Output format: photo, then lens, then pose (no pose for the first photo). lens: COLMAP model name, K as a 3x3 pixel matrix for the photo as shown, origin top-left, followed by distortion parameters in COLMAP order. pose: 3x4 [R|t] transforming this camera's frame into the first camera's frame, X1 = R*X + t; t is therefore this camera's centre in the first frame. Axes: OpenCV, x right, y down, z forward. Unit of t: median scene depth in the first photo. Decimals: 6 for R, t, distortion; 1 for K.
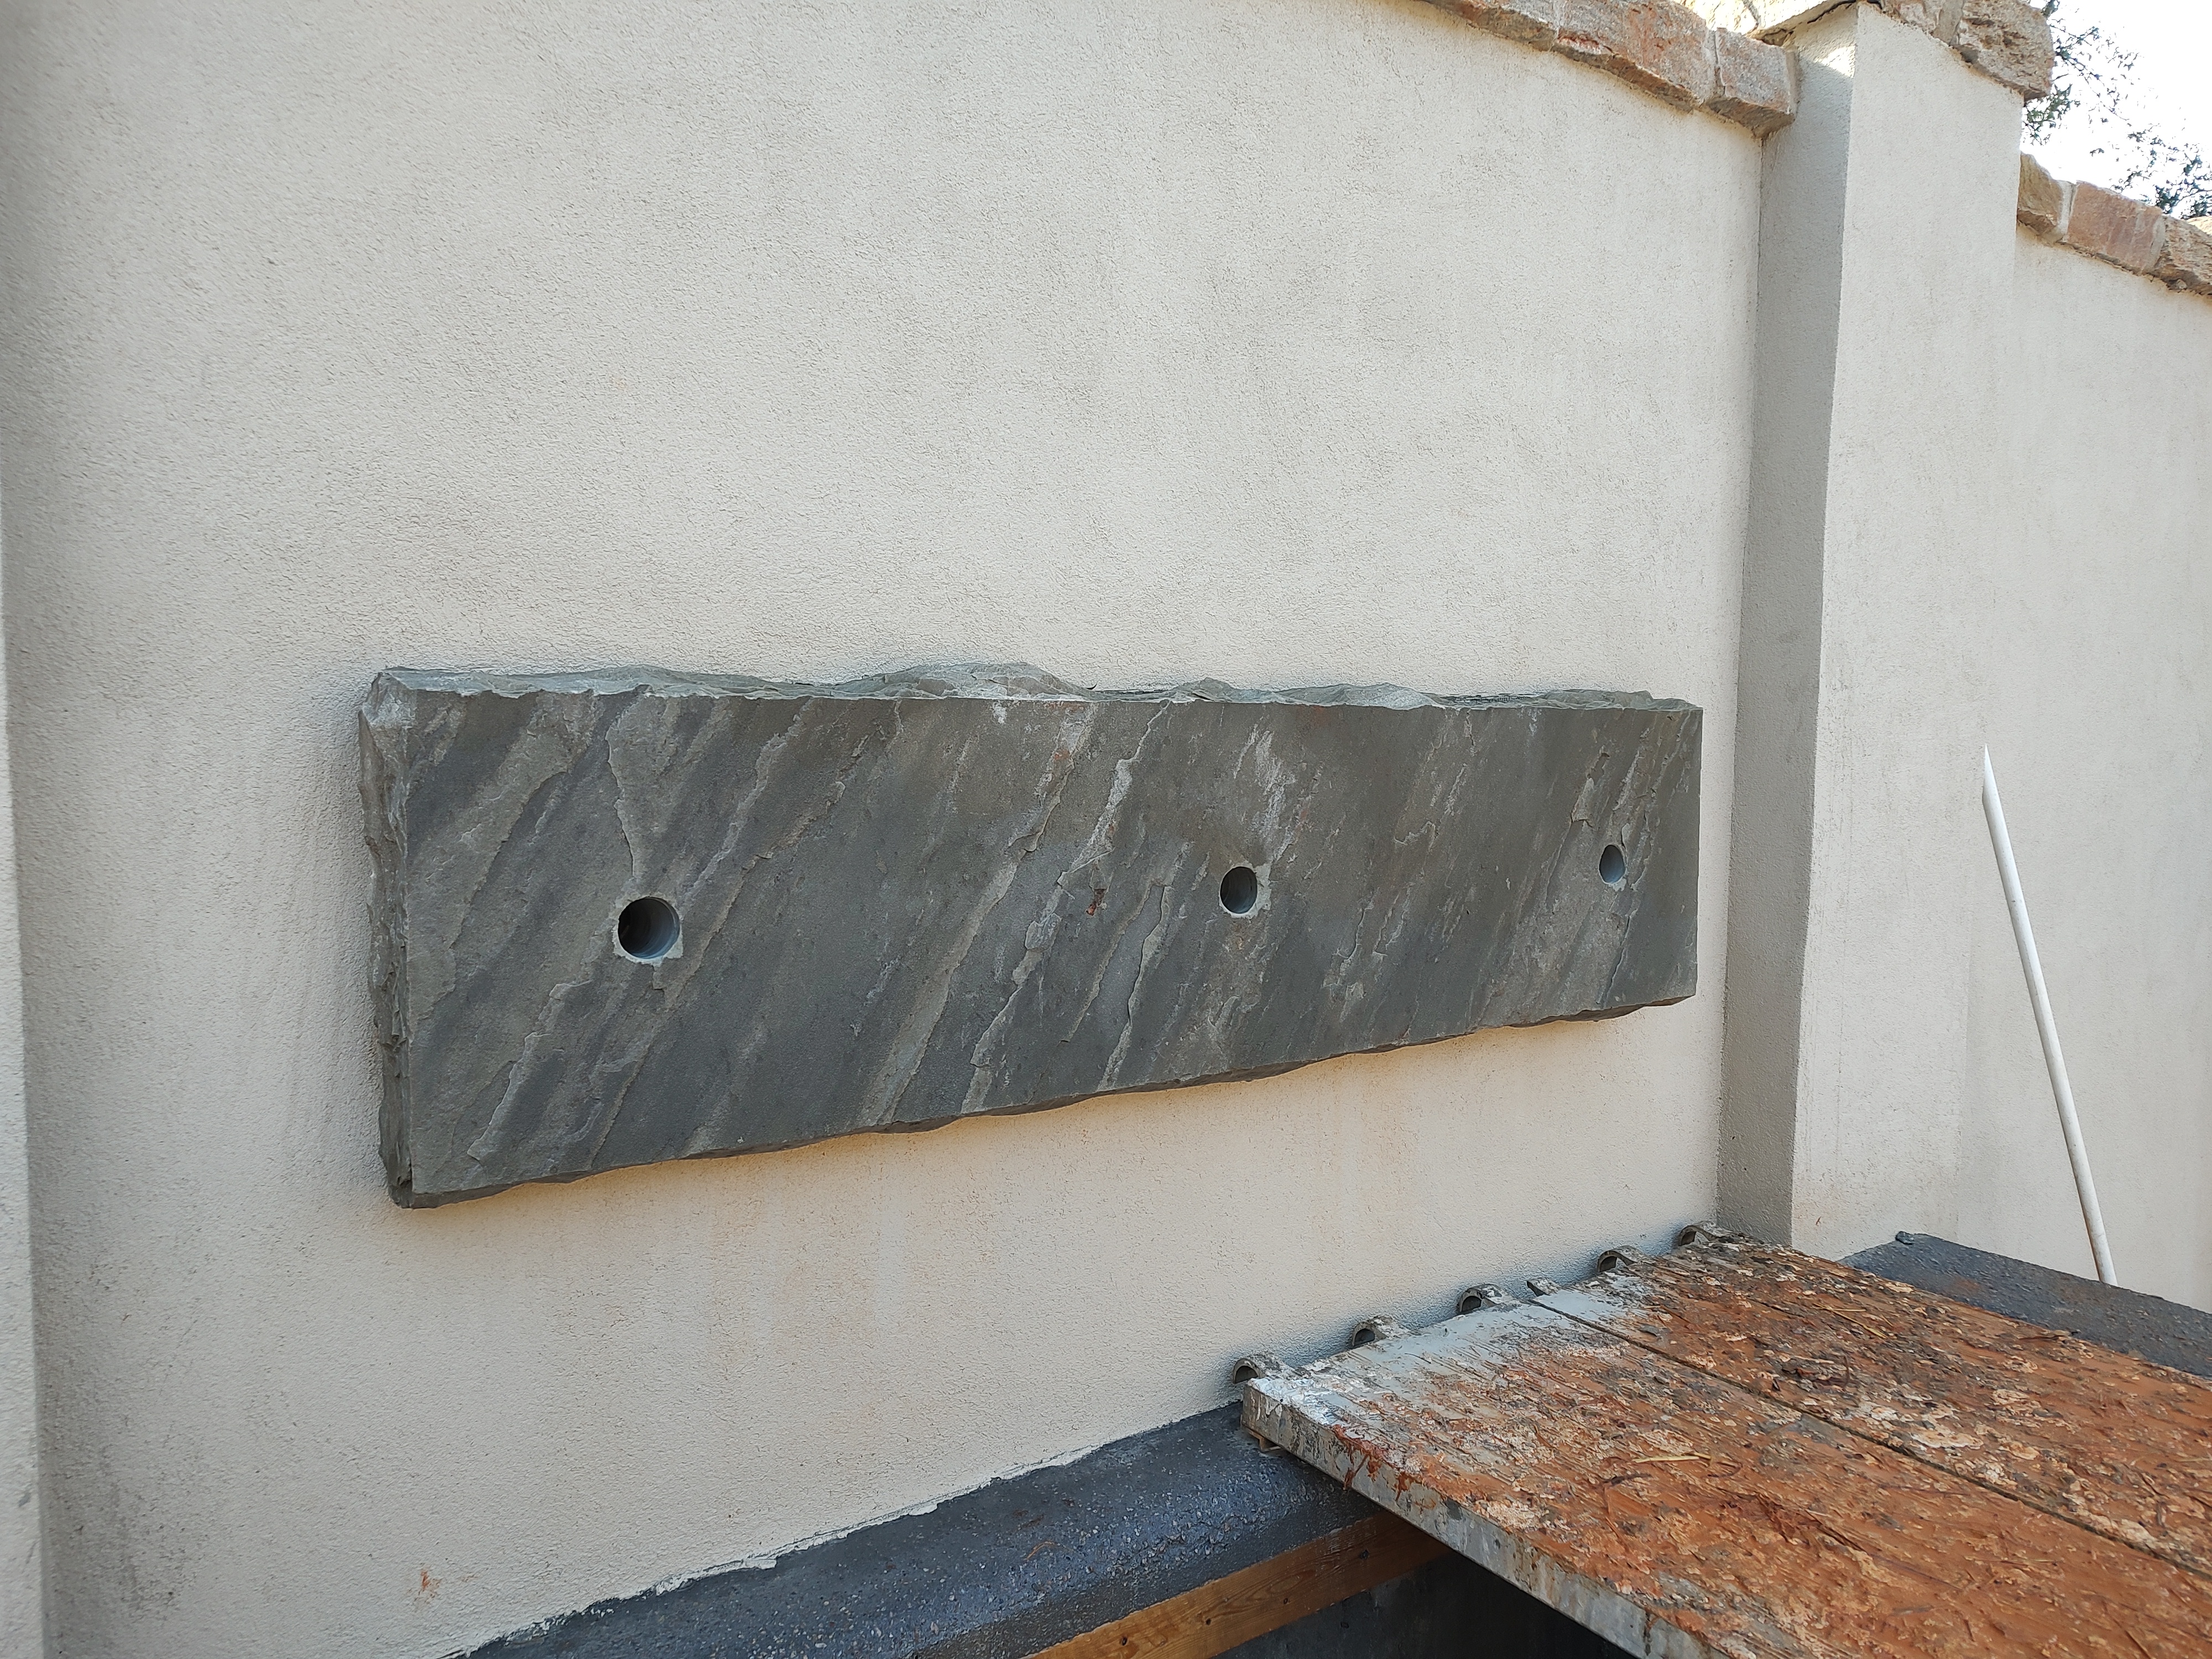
lens RADIAL K [[1578.2, 0, 1109.5], [0, 1578.2, 838.9], [0, 0, 1]] dist [0.051191, -0.040495]
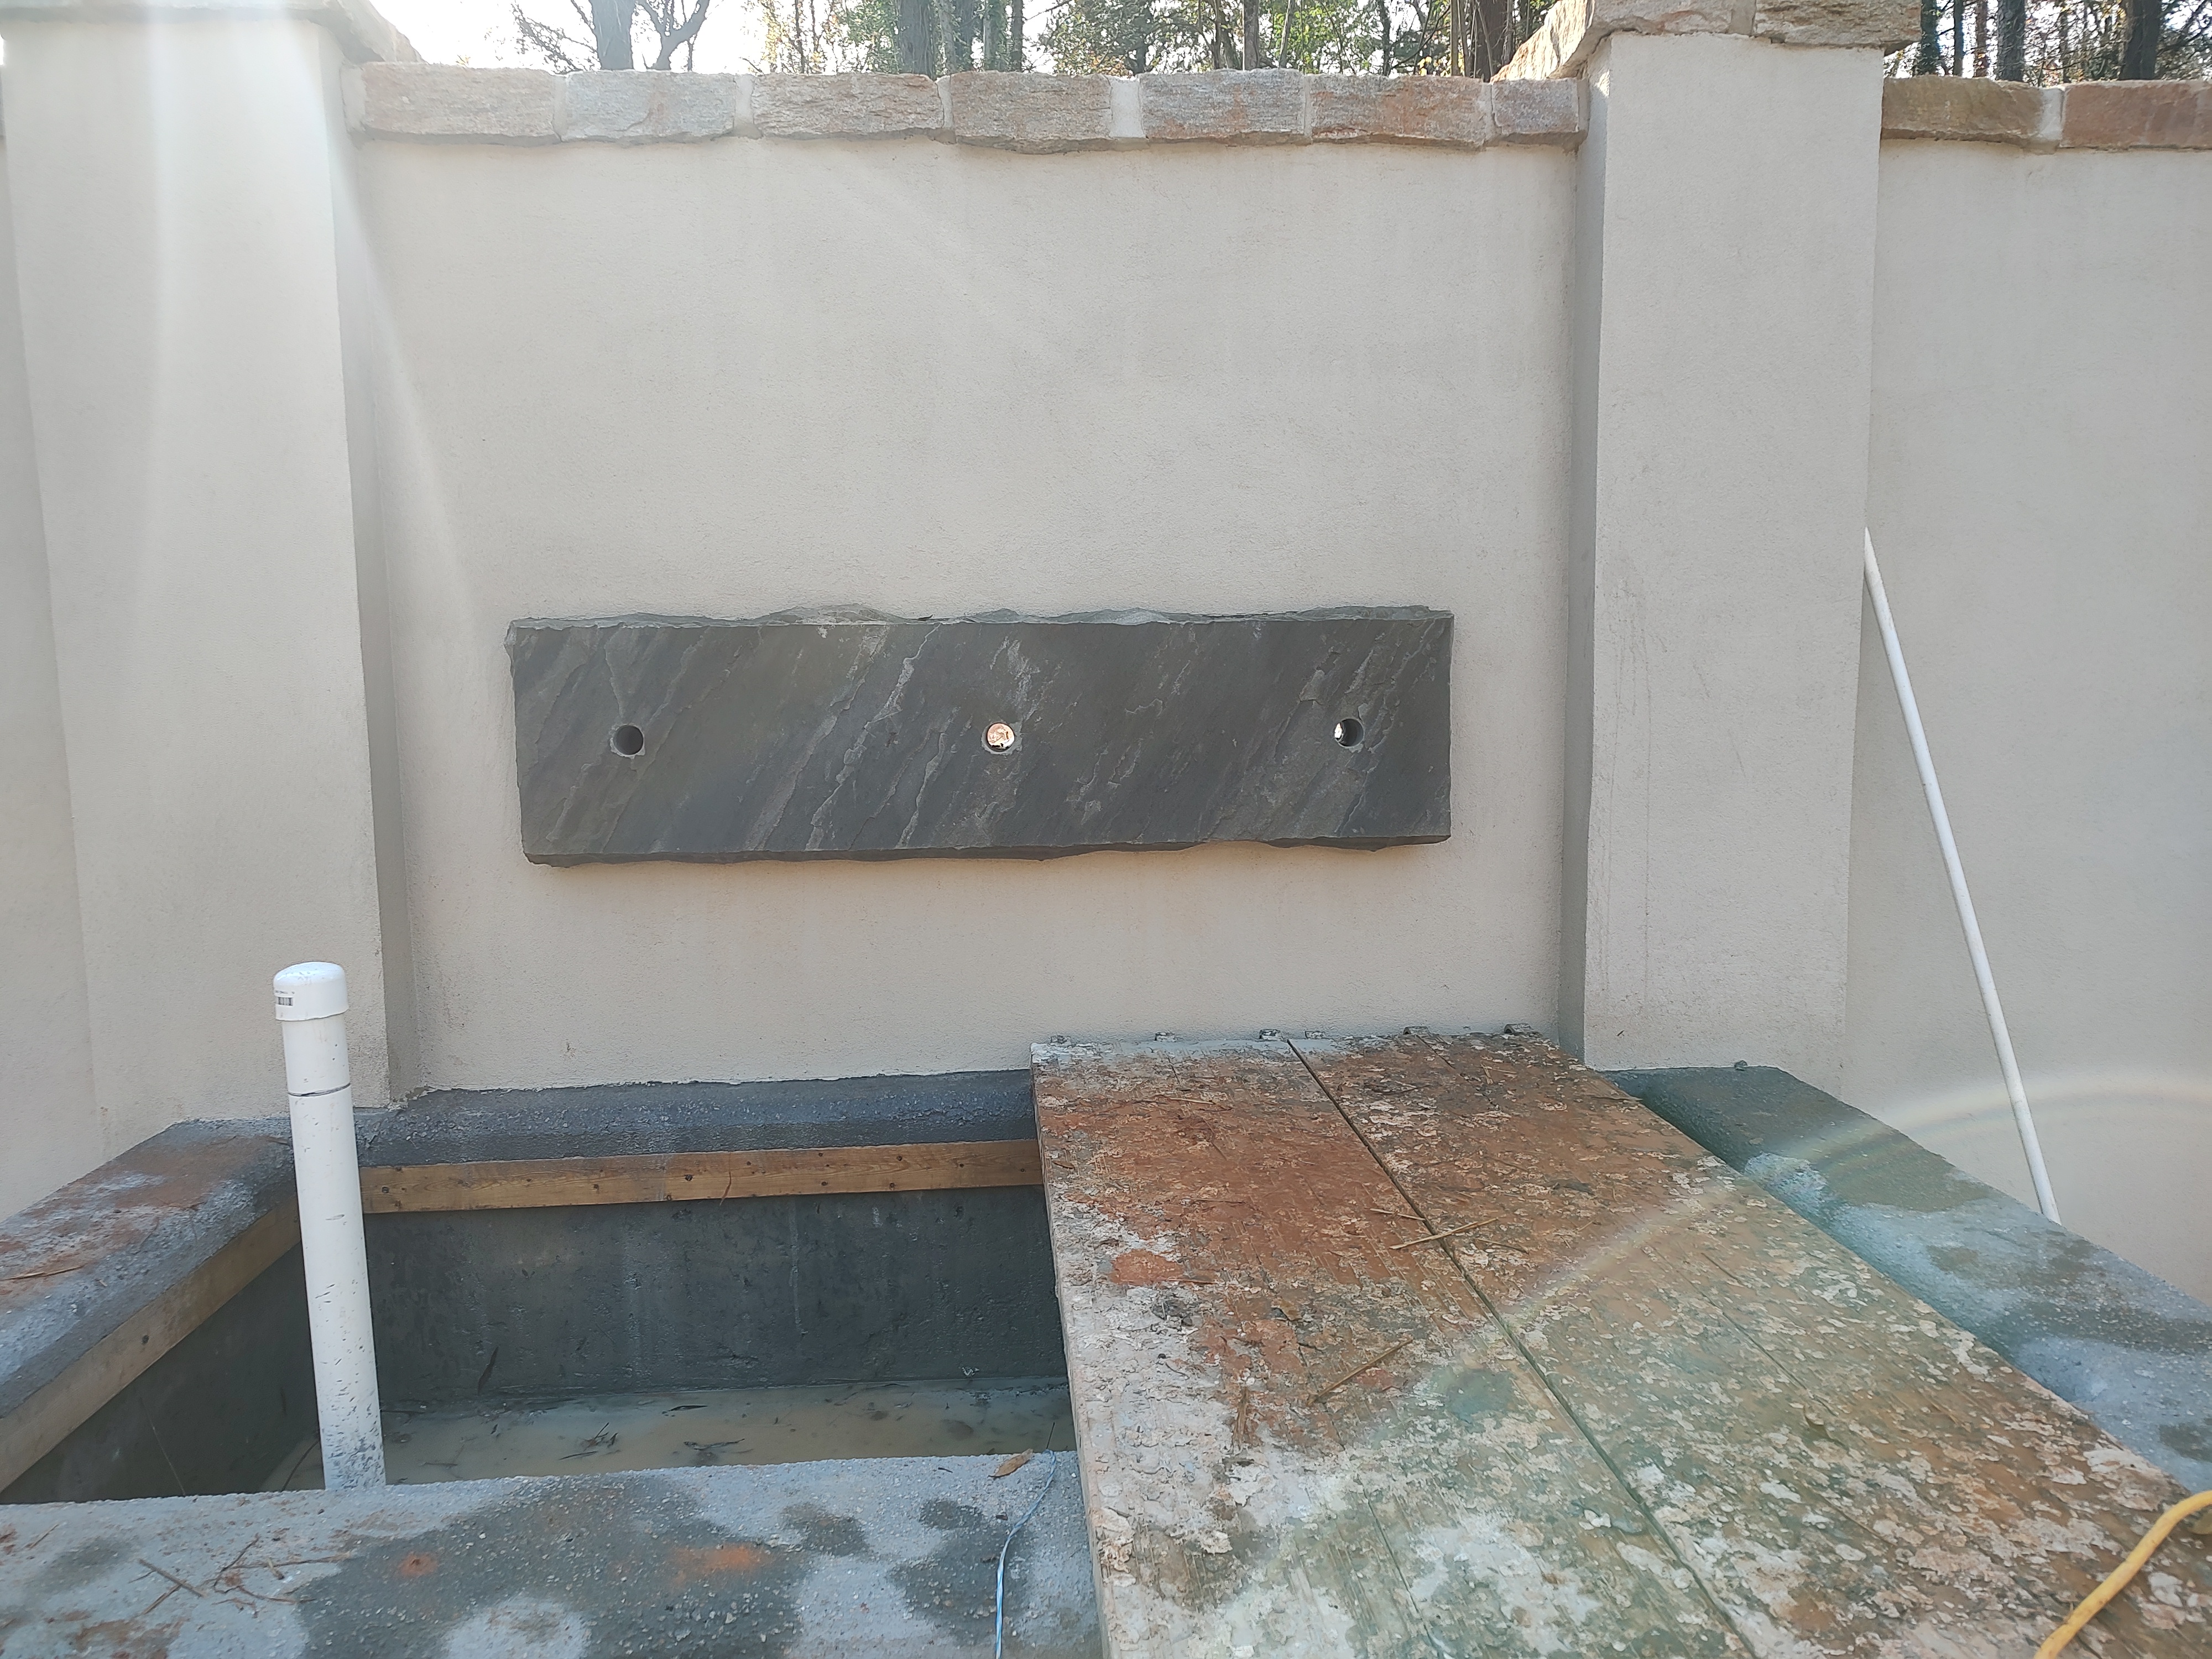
lens RADIAL K [[1556.6, 0, 1106.0], [0, 1556.6, 829.5], [0, 0, 1]] dist [0.080275, -0.075363]
pose [[0.850805, 0.037876, -0.524115, 1.031519], [-0.021232, 0.999062, 0.037732, 0.064462], [0.525052, -0.020975, 0.850811, -0.326176]]
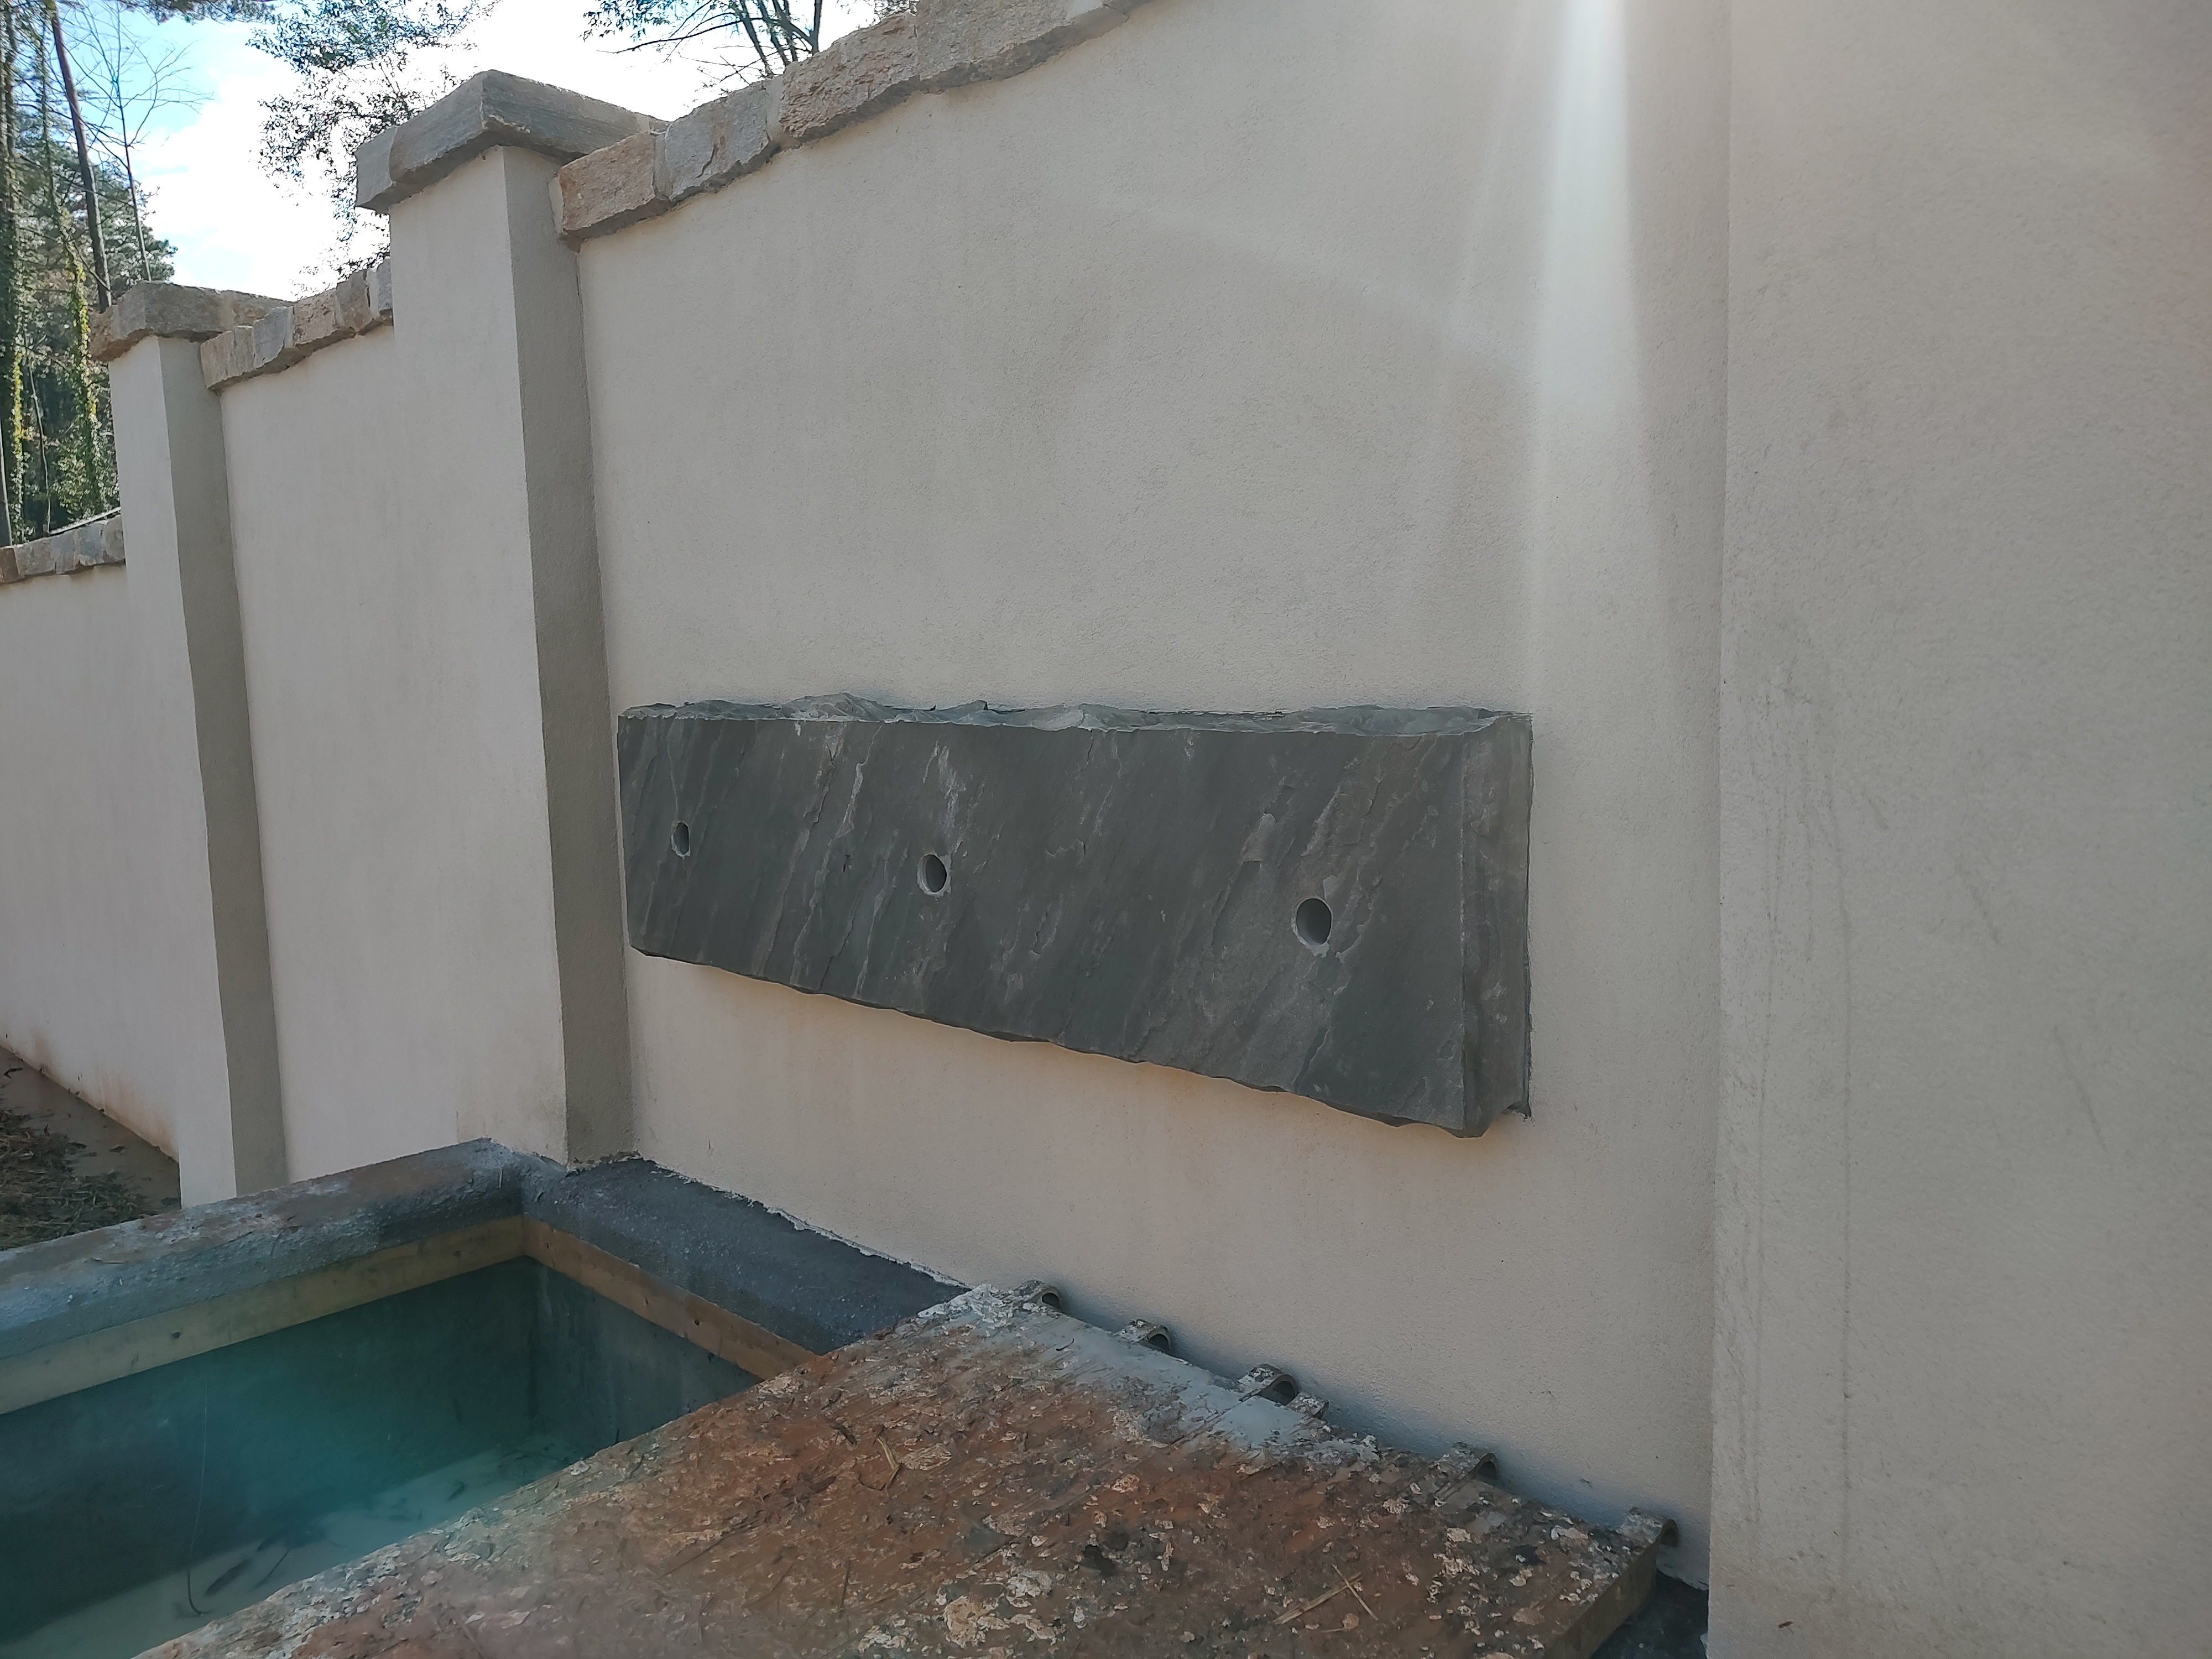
lens RADIAL K [[1565.8, 0, 1114.8], [0, 1565.8, 836.3], [0, 0, 1]] dist [0.071009, -0.076673]
pose [[0.186846, 0.096050, -0.977682, 1.310404], [-0.058172, 0.994544, 0.086589, -0.111410], [0.980665, 0.040695, 0.191414, 0.900273]]
